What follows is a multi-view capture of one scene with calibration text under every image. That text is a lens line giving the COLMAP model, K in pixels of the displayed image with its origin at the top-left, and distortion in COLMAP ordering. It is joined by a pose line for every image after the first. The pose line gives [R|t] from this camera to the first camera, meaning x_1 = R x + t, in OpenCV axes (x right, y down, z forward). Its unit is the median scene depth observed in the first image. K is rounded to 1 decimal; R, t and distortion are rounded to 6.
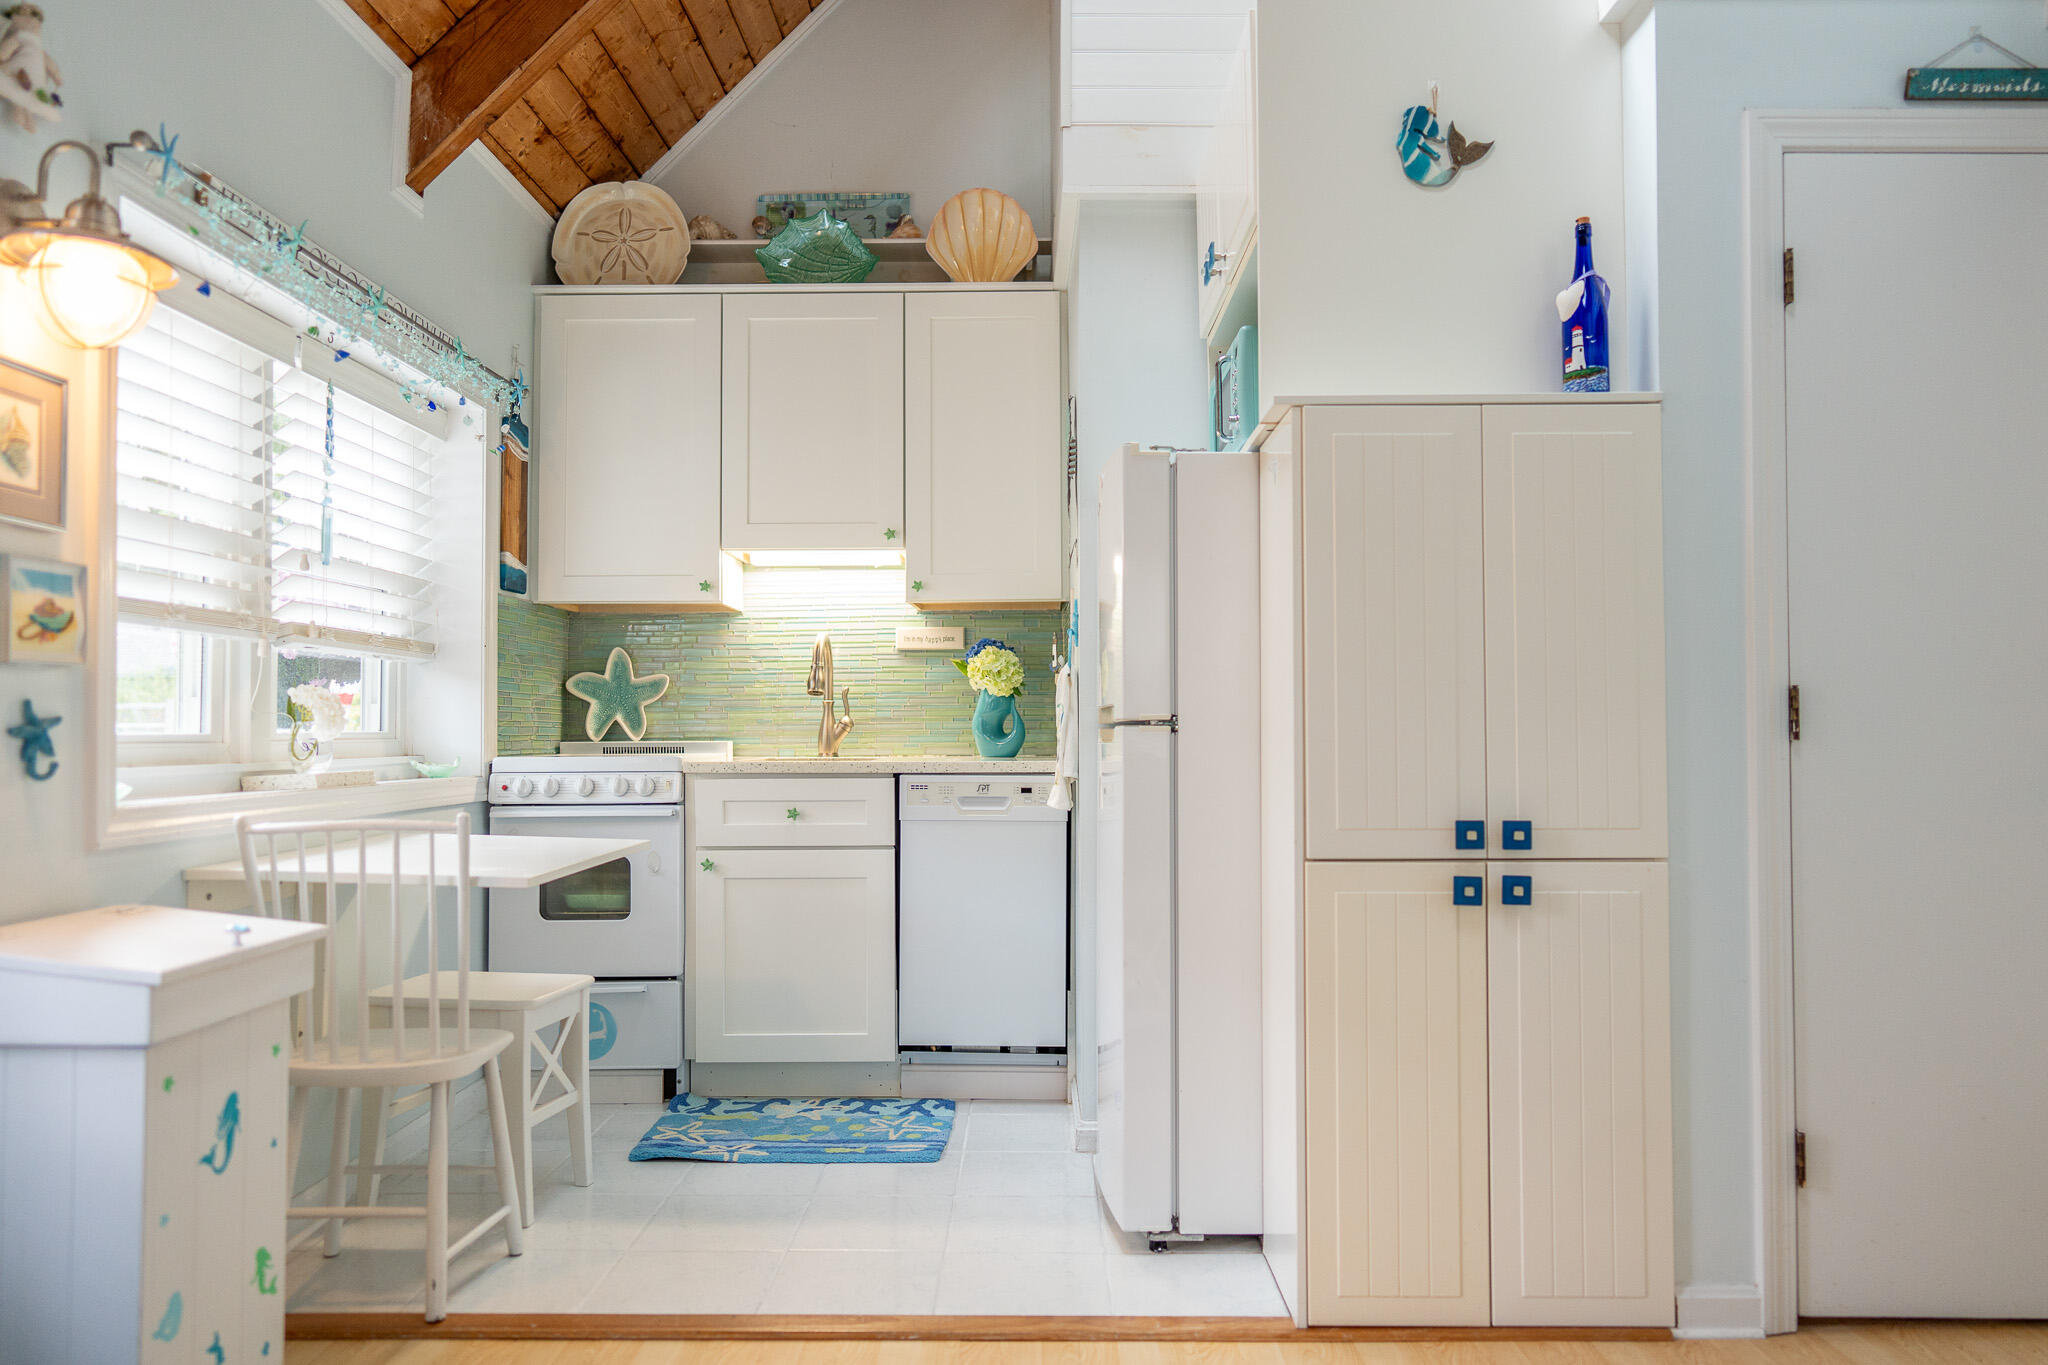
lens RADIAL K [[1345.7, 0, 1032.5], [0, 1345.7, 679.6], [0, 0, 1]] dist [-0.004391, 0.003091]
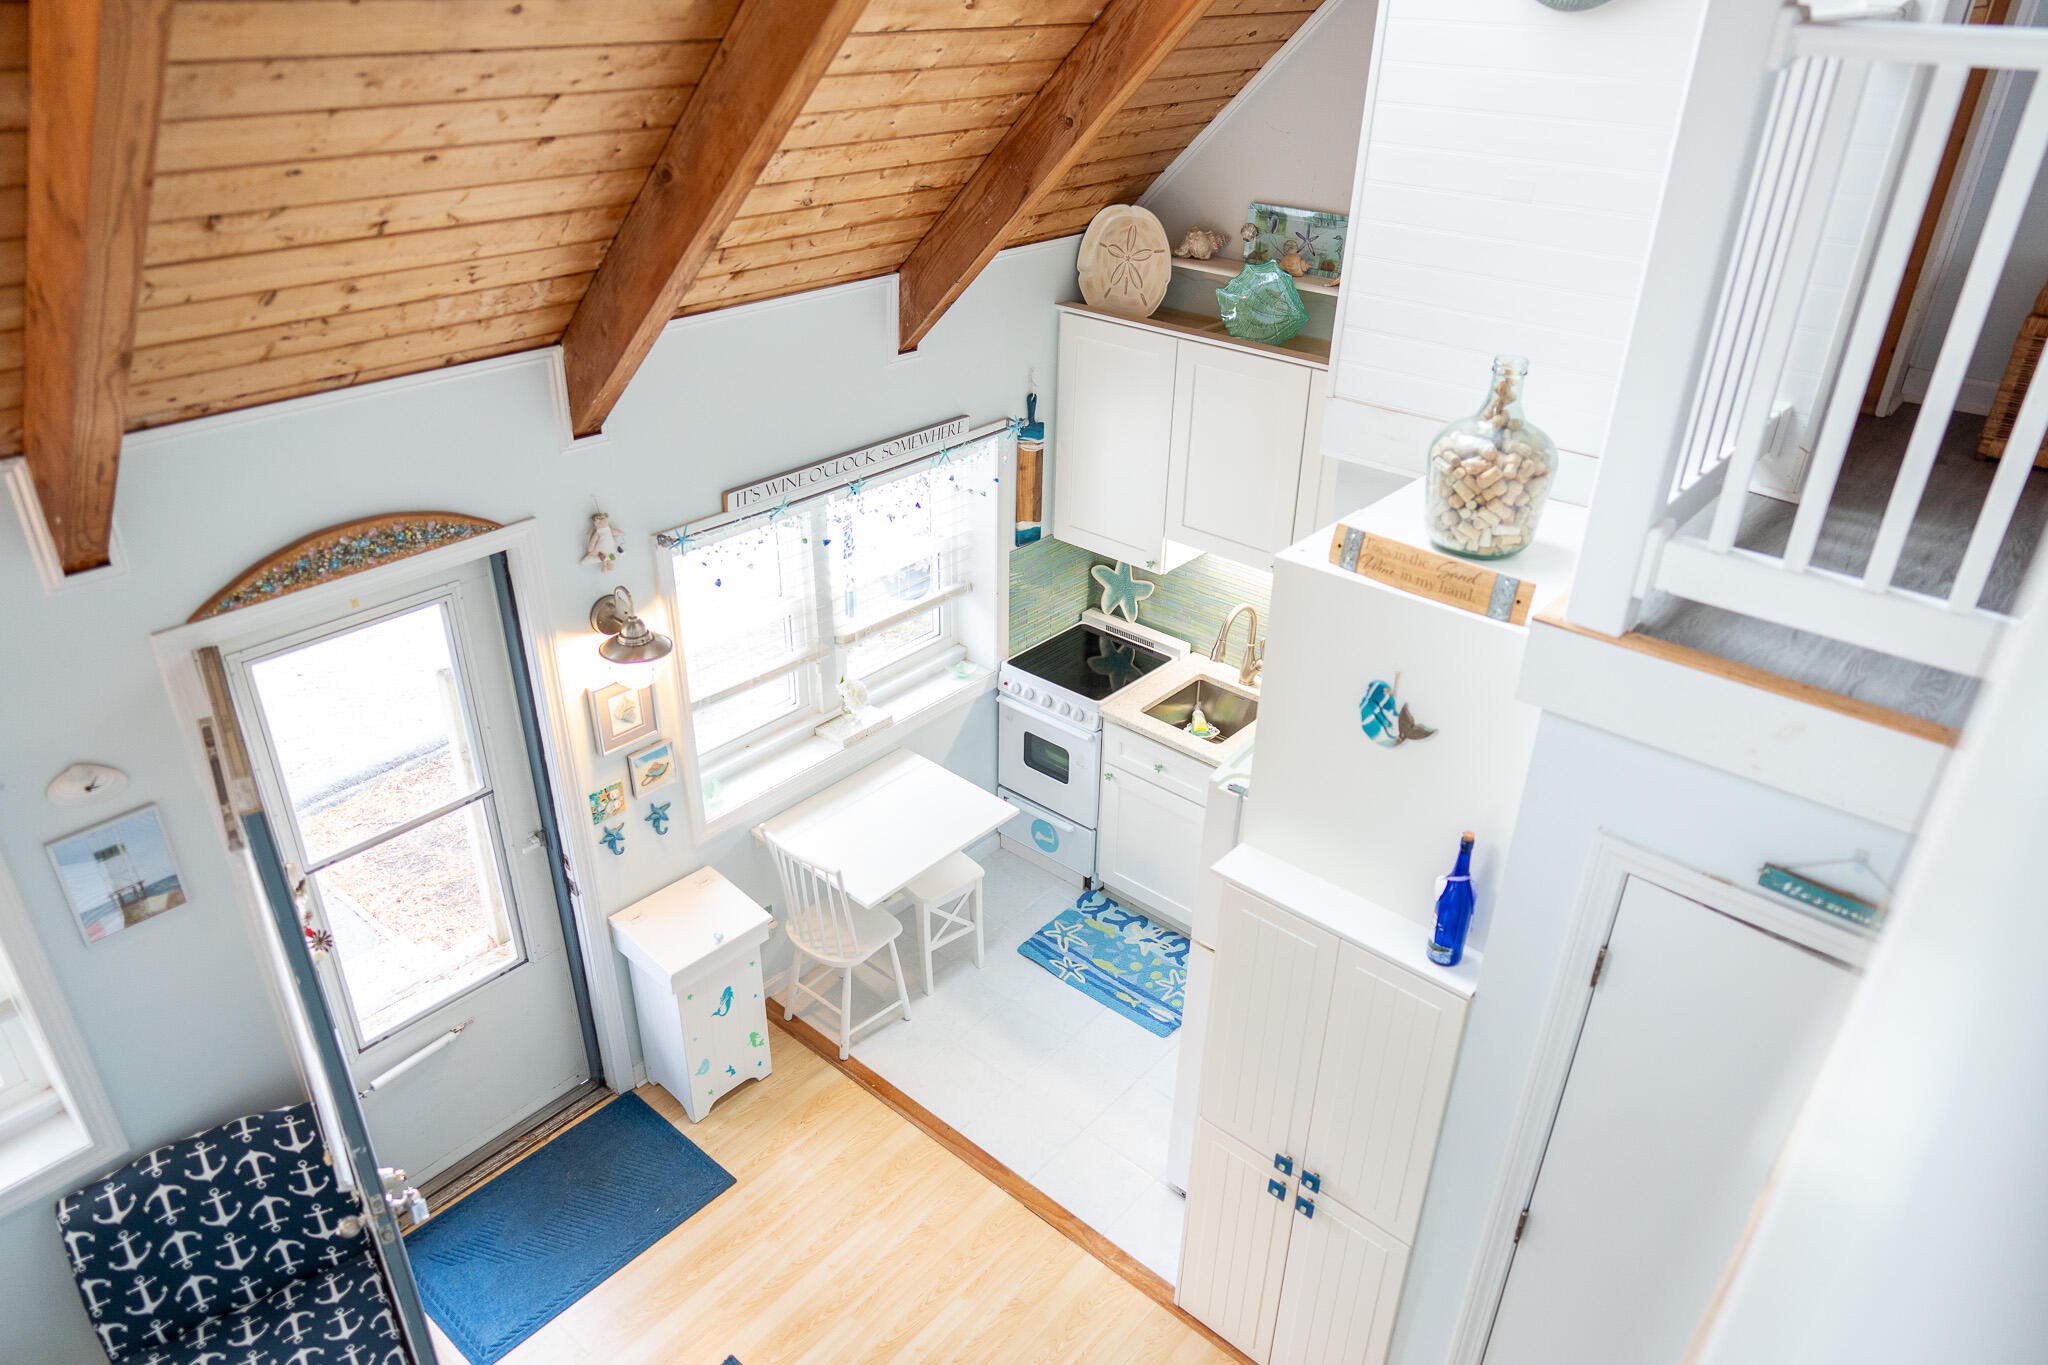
lens RADIAL K [[1345.7, 0, 1032.5], [0, 1345.7, 679.6], [0, 0, 1]] dist [-0.004391, 0.003091]
pose [[0.757738, 0.329298, -0.563379, 0.491208], [0.000616, 0.862977, 0.505243, -0.699768], [0.652559, -0.383189, 0.653708, 0.027003]]
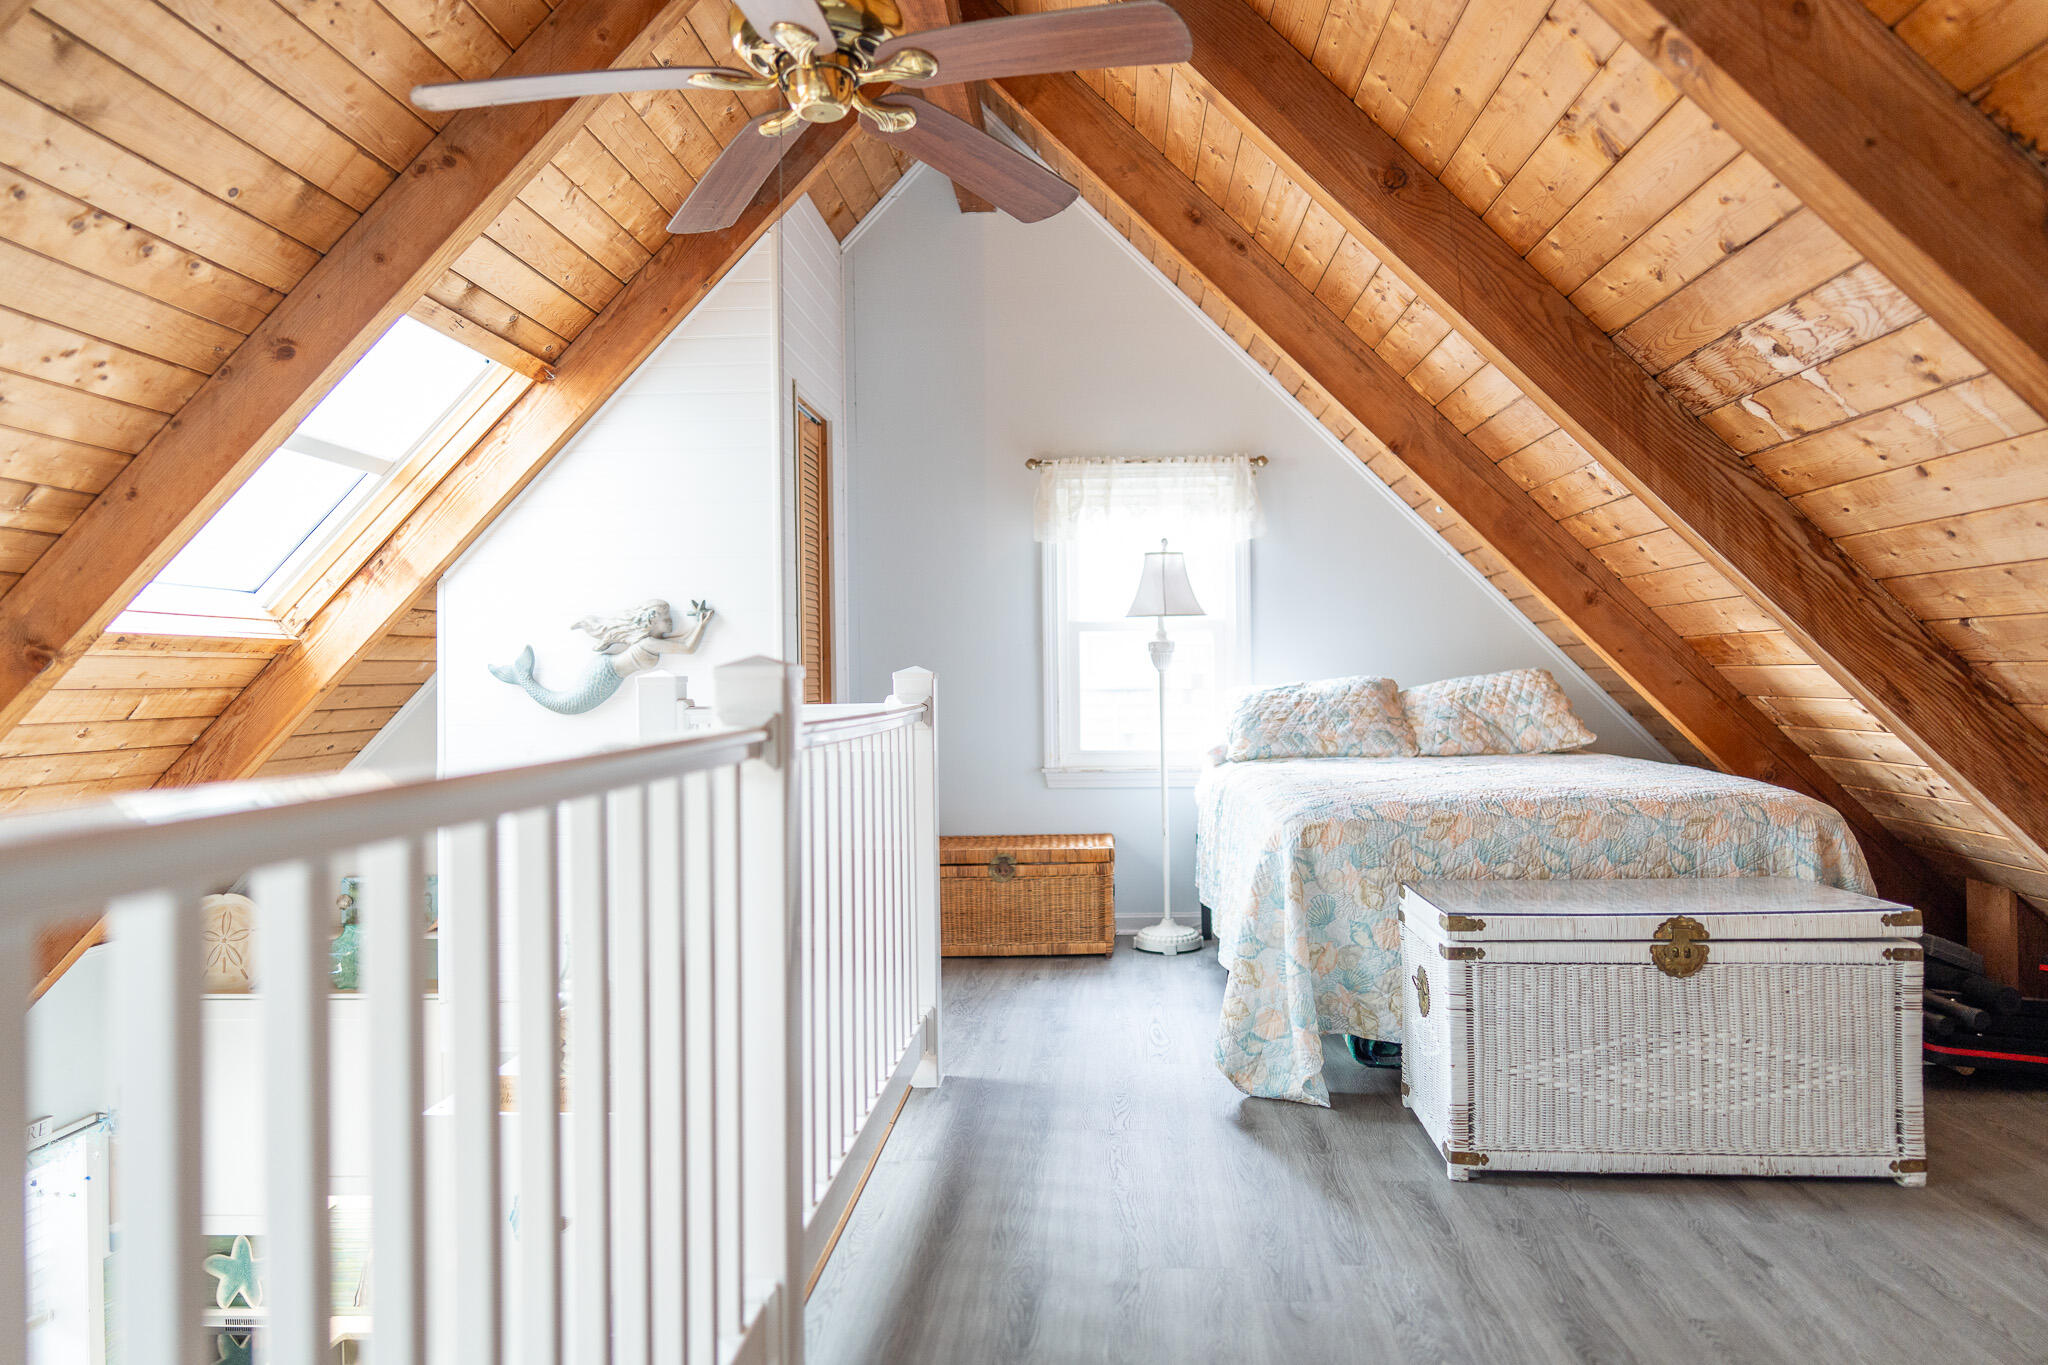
lens RADIAL K [[1345.7, 0, 1032.5], [0, 1345.7, 679.6], [0, 0, 1]] dist [-0.004391, 0.003091]
pose [[0.998353, -0.012669, -0.055952, 0.637385], [0.014561, 0.999331, 0.033549, -0.704930], [0.055489, -0.034308, 0.997870, -0.282665]]
